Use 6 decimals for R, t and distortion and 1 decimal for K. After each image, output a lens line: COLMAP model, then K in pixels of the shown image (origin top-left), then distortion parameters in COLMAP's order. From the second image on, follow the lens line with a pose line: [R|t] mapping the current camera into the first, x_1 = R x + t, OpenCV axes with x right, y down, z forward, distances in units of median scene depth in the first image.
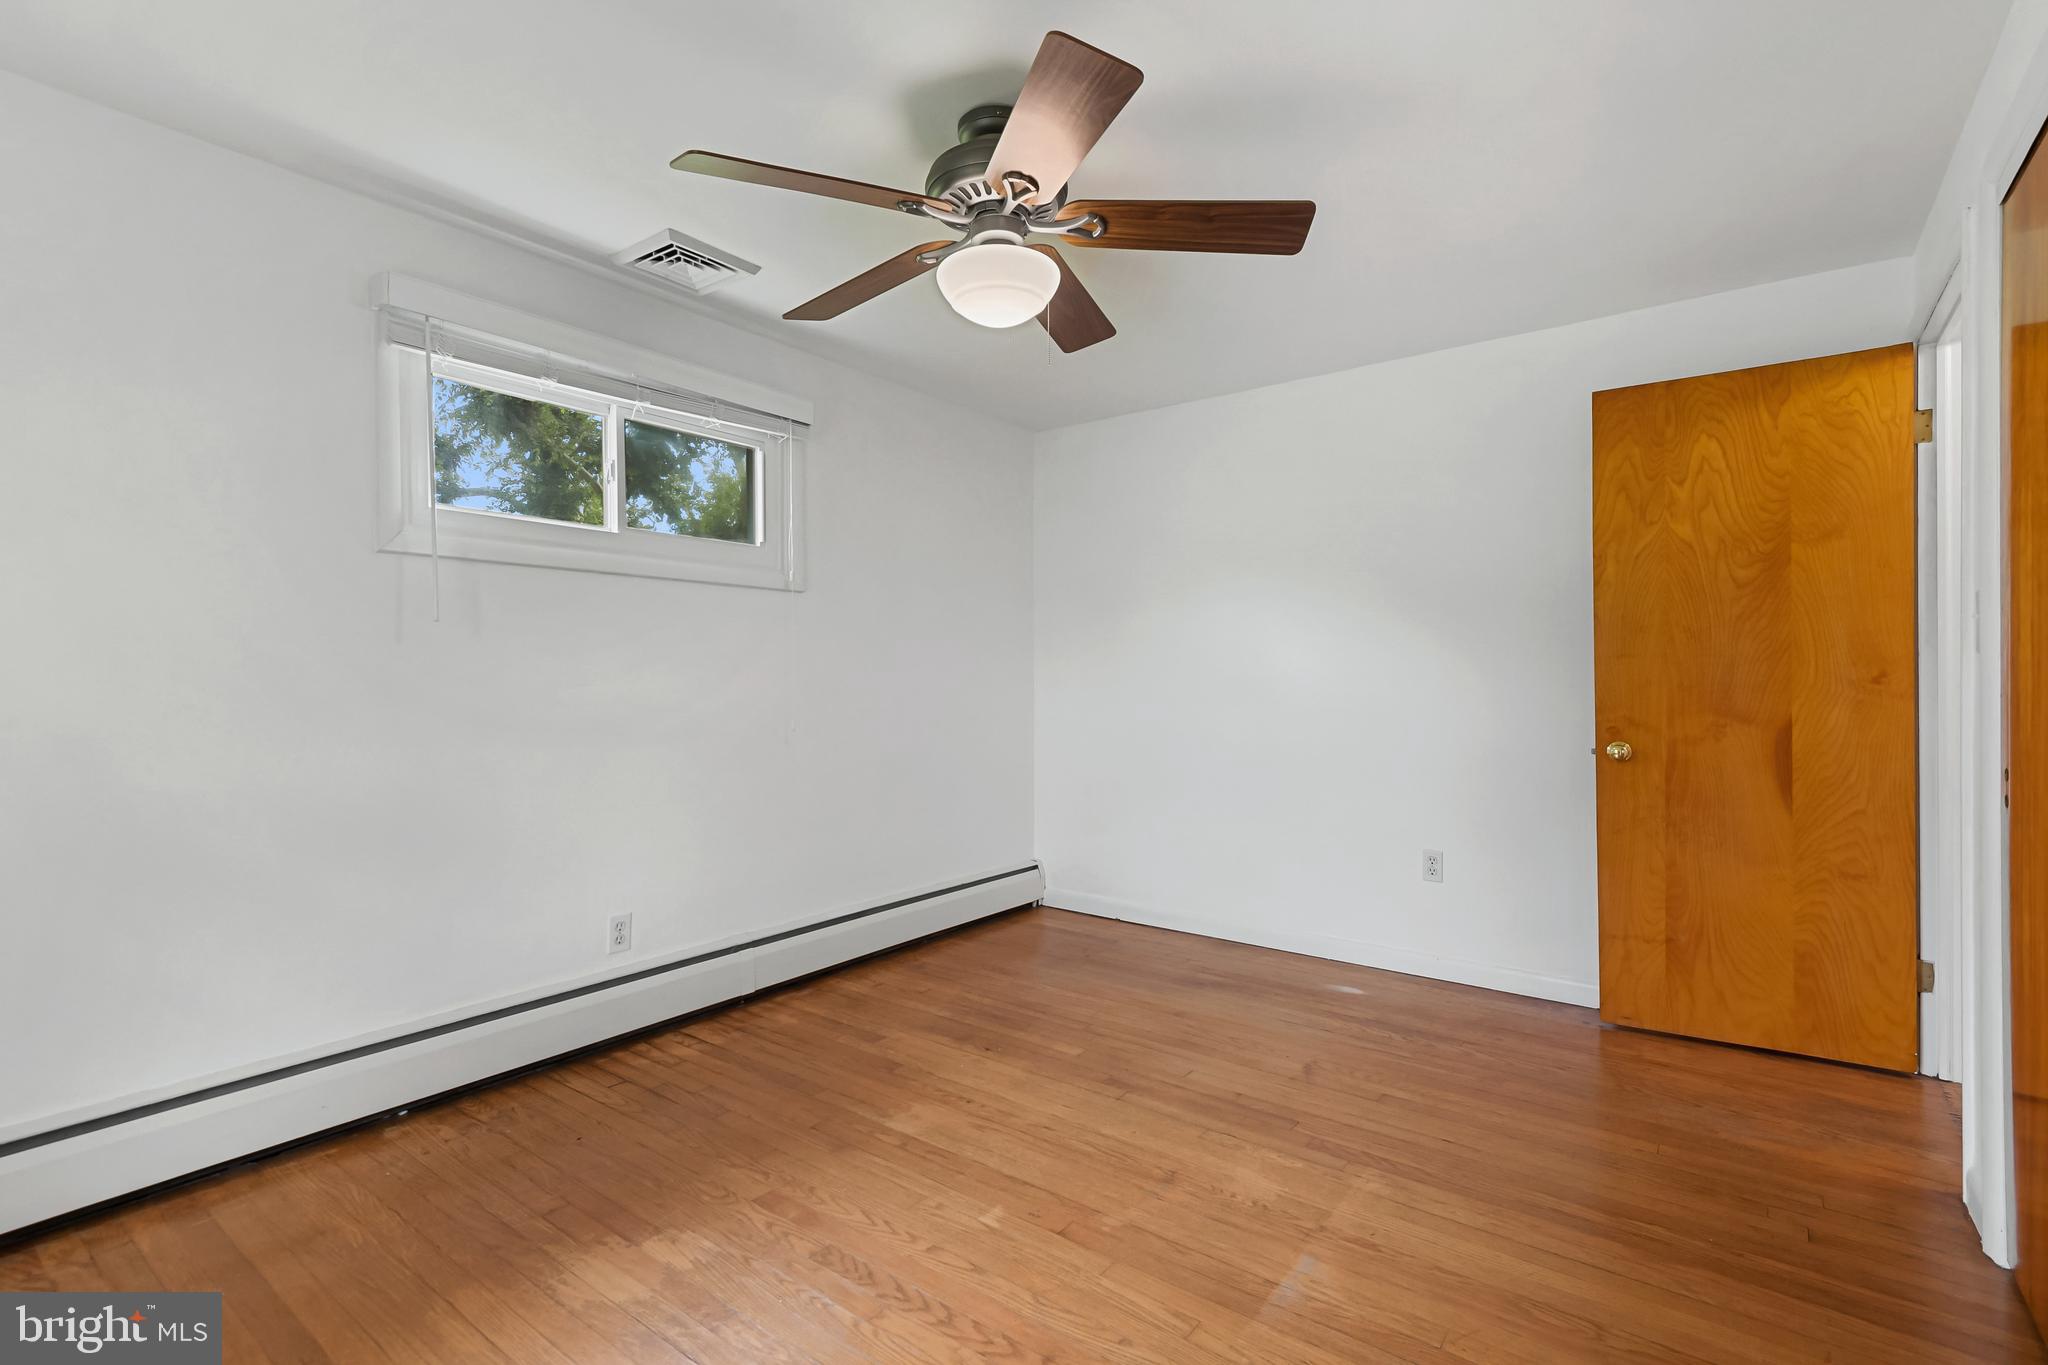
lens RADIAL K [[948.5, 0, 1036.1], [0, 948.5, 696.7], [0, 0, 1]] dist [0.039498, -0.024761]
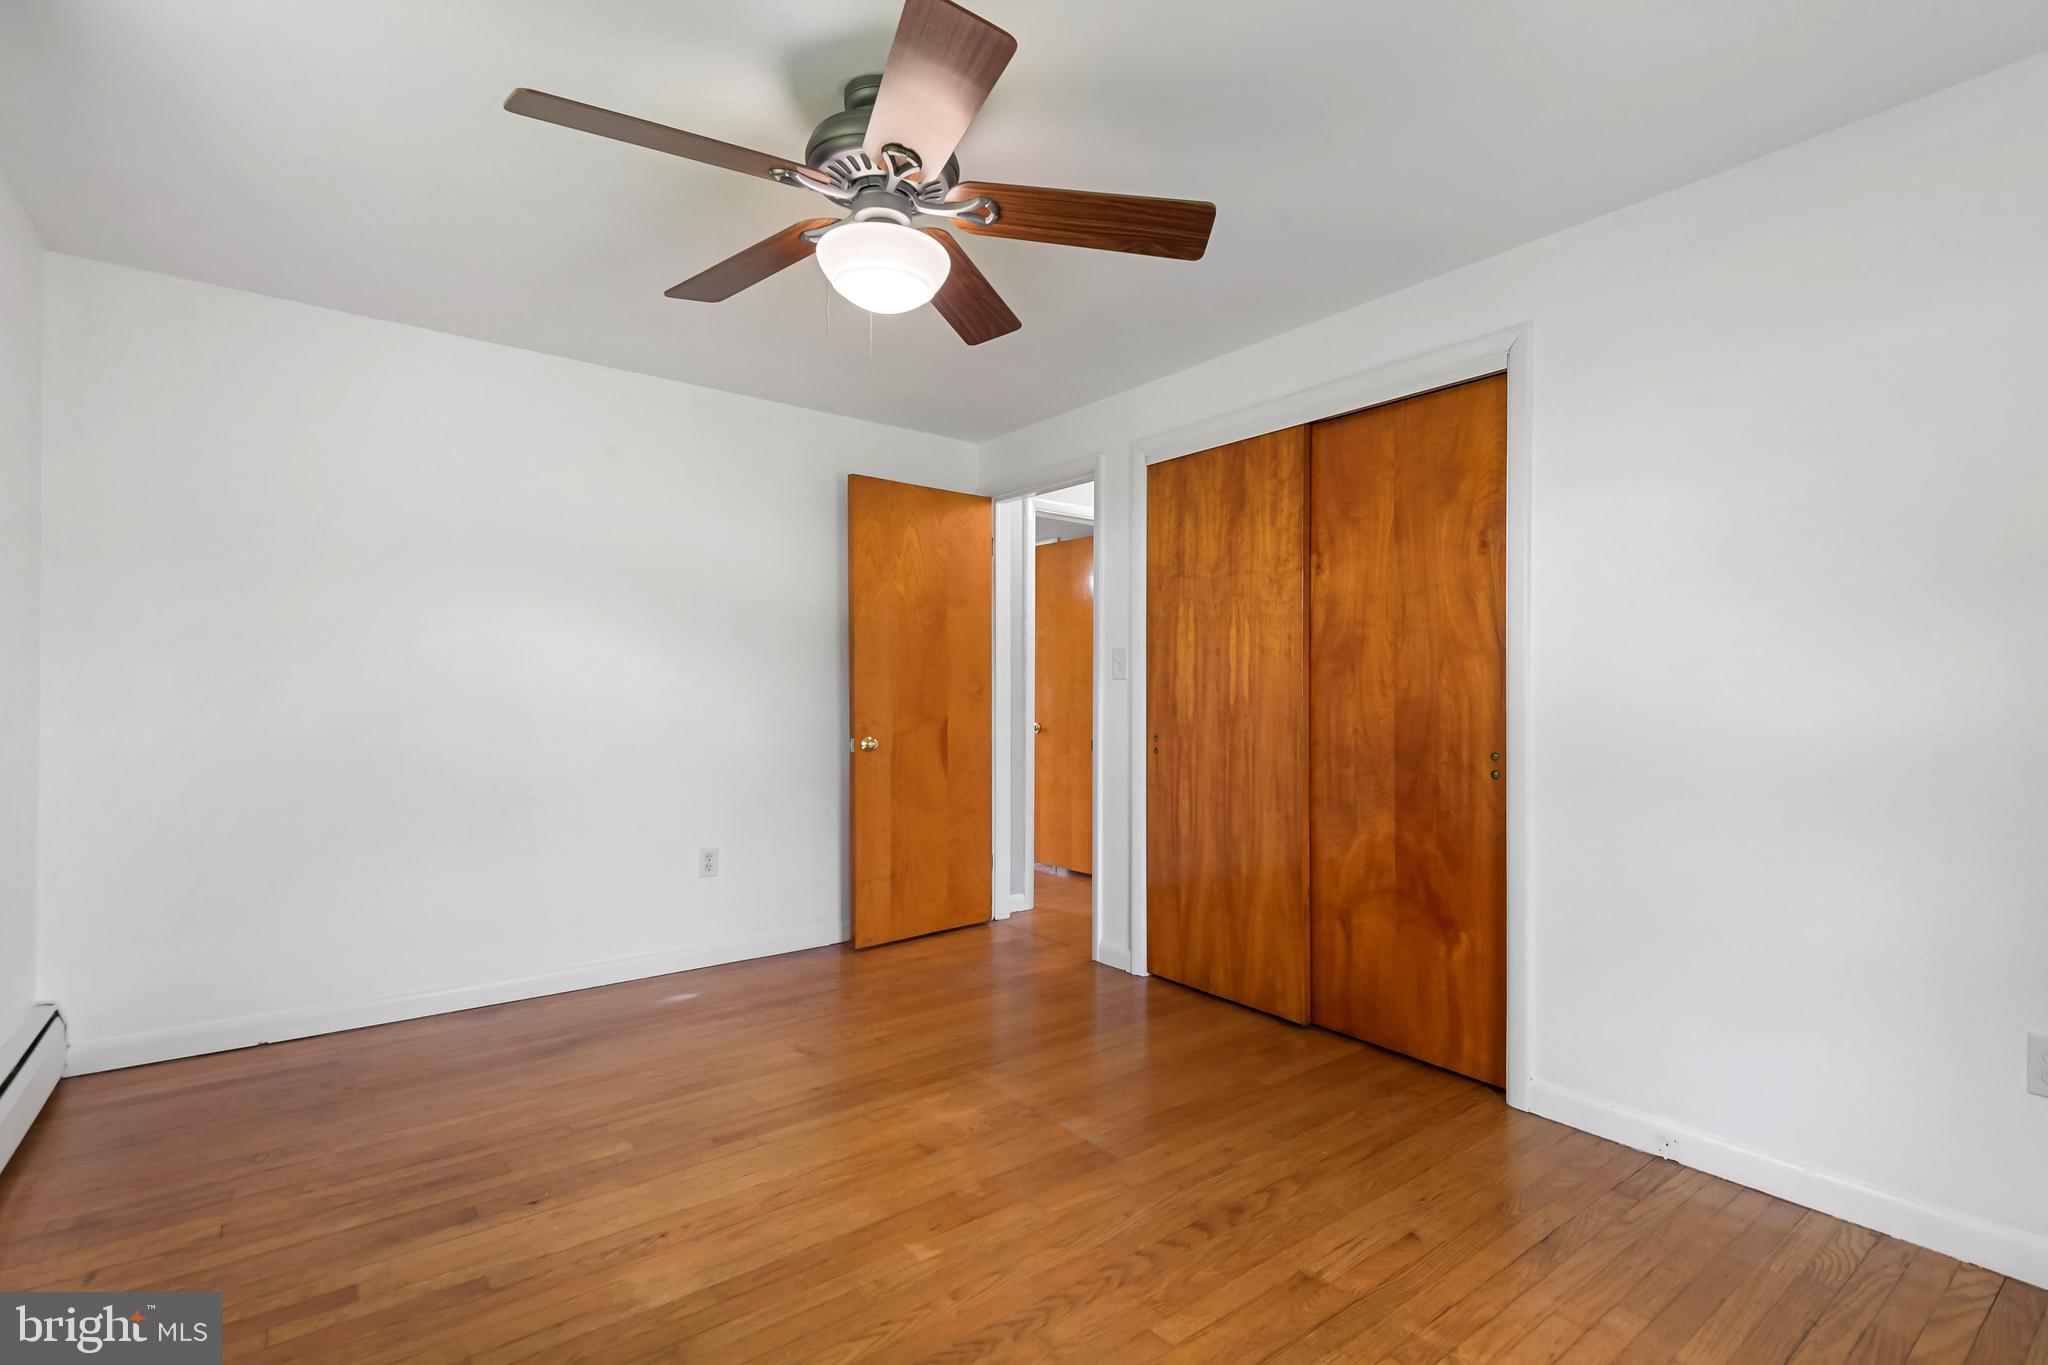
lens RADIAL K [[948.5, 0, 1036.1], [0, 948.5, 696.7], [0, 0, 1]] dist [0.039498, -0.024761]
pose [[0.260758, -0.004457, 0.965394, -0.639199], [0.013131, 0.999913, 0.001070, -0.008542], [-0.965315, 0.012398, 0.260794, 0.429613]]
